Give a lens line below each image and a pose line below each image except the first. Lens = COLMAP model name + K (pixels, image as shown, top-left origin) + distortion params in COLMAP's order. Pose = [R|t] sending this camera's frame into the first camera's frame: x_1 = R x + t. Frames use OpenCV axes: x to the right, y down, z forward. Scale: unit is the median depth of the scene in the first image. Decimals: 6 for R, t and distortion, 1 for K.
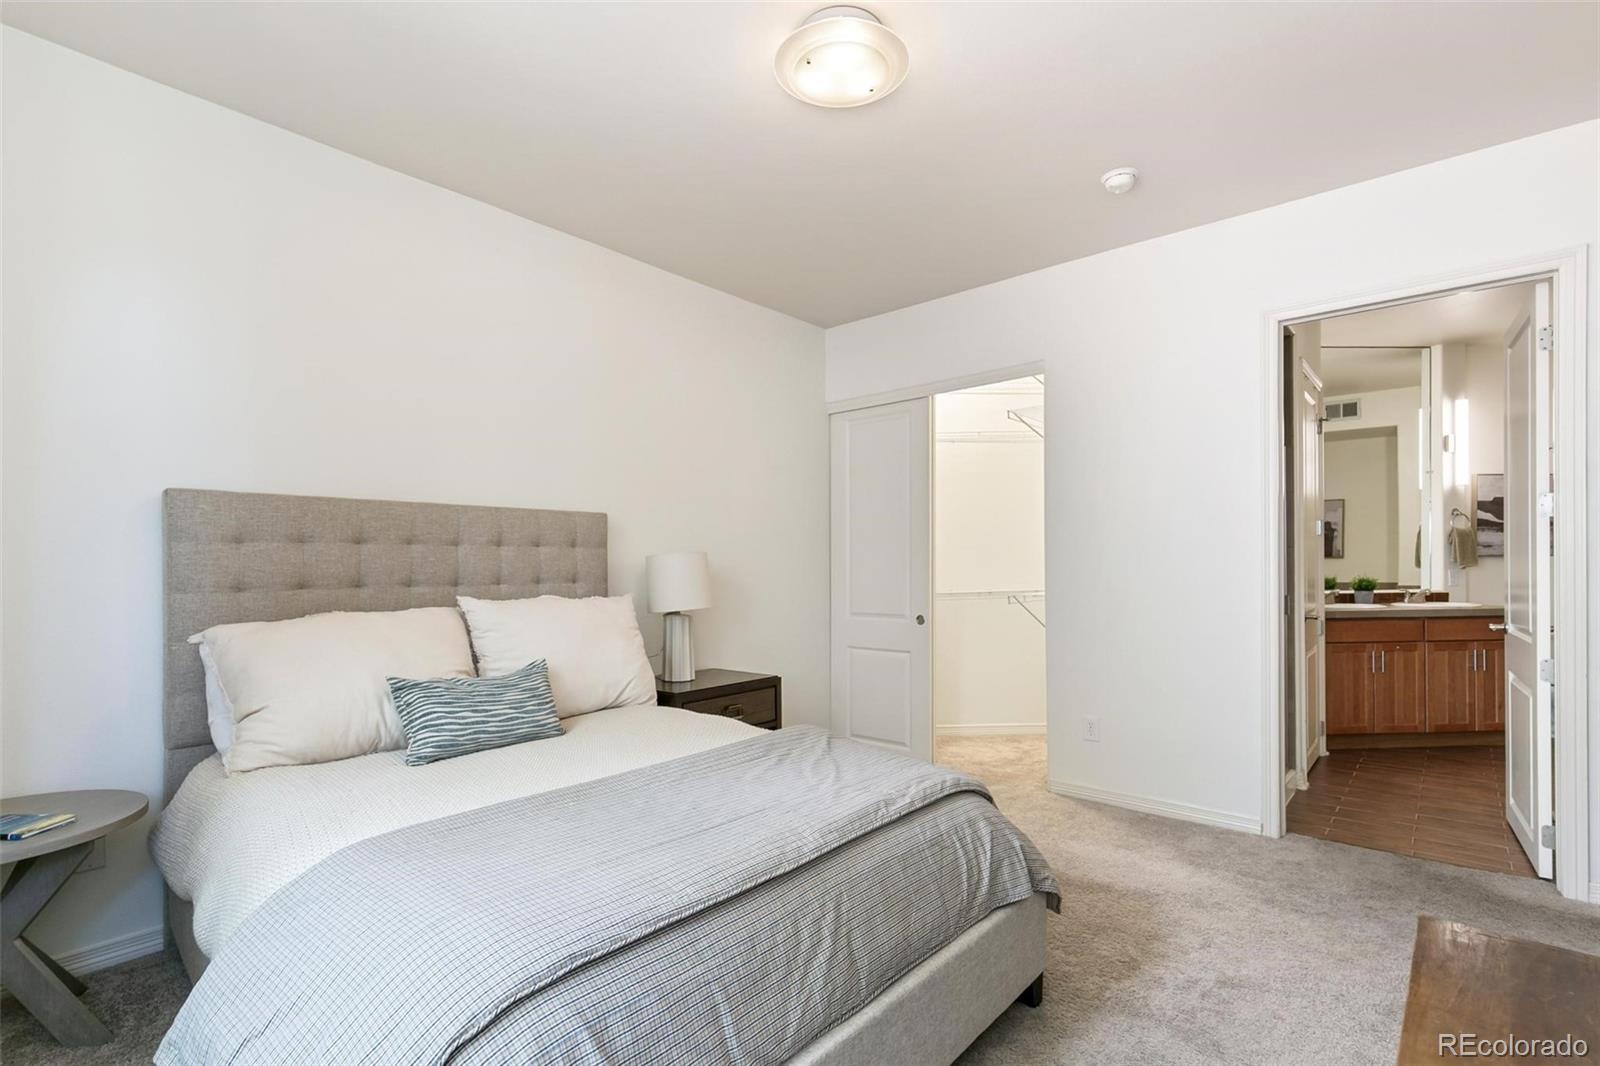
lens RADIAL K [[723.4, 0, 809.1], [0, 723.4, 573.7], [0, 0, 1]] dist [0.011902, -0.000800]
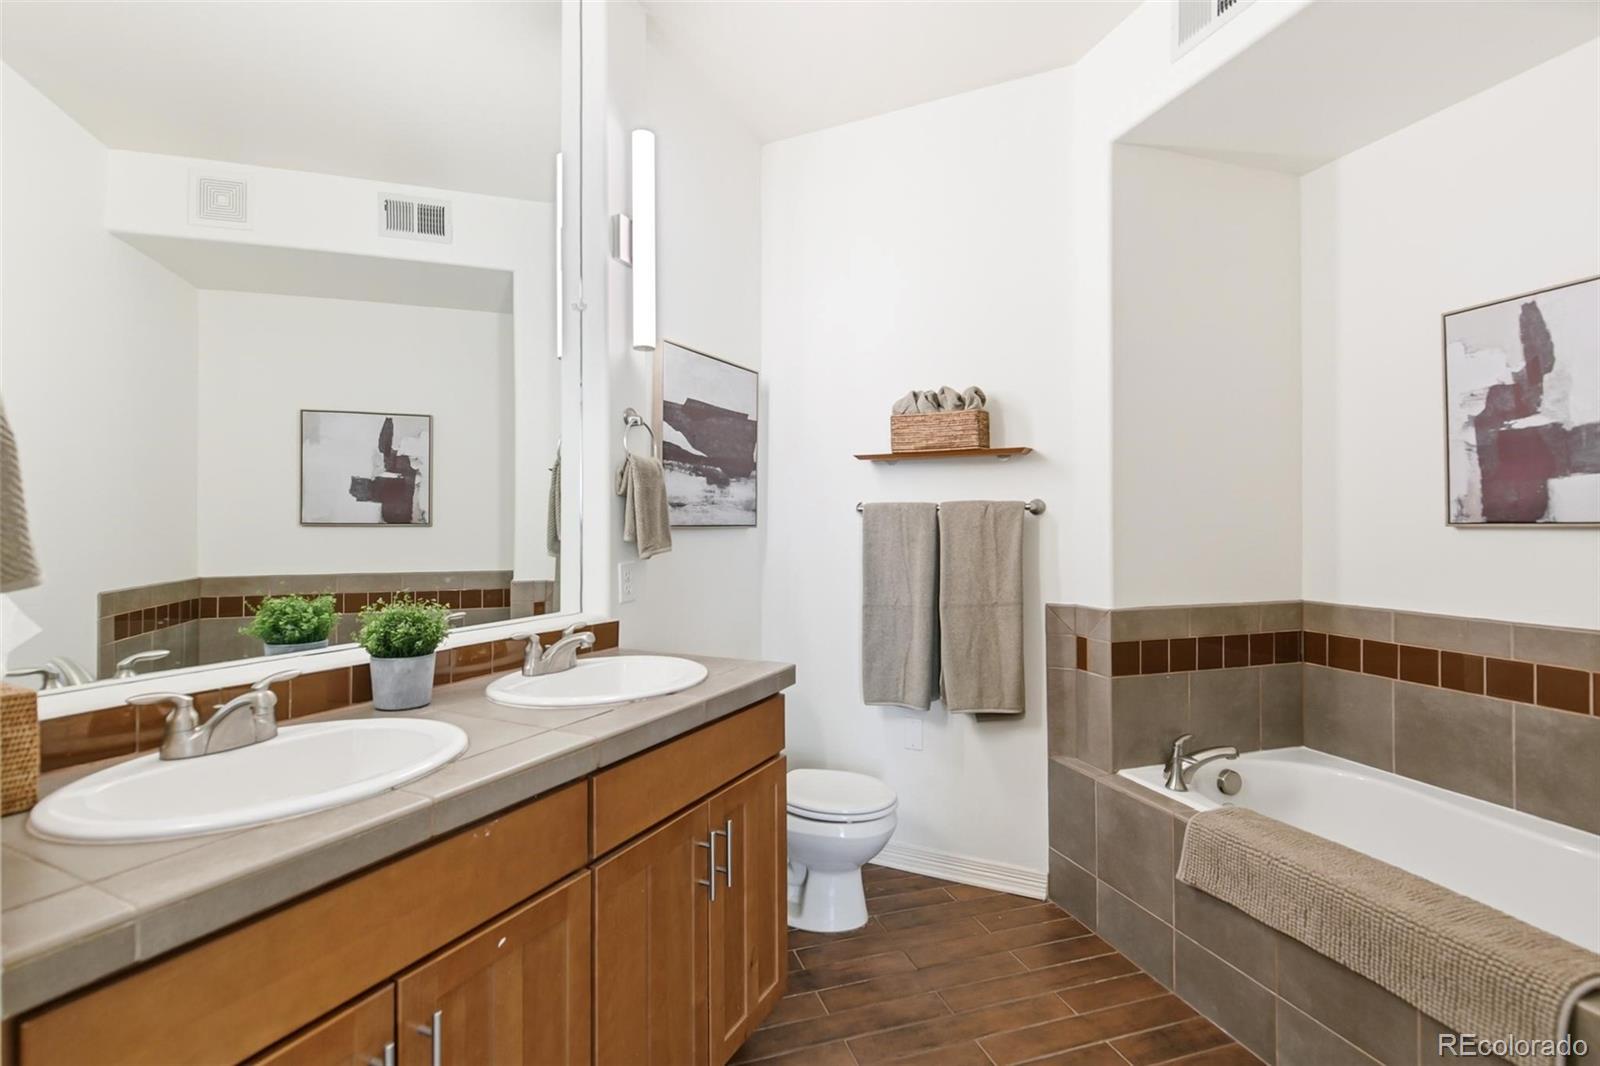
lens RADIAL K [[723.4, 0, 799.5], [0, 723.4, 529.7], [0, 0, 1]] dist [0.011902, -0.000800]
pose [[0.498318, 0.006310, 0.866971, 0.583084], [0.003439, 0.999951, -0.009254, -0.018375], [-0.866988, 0.007592, 0.498272, 0.715813]]
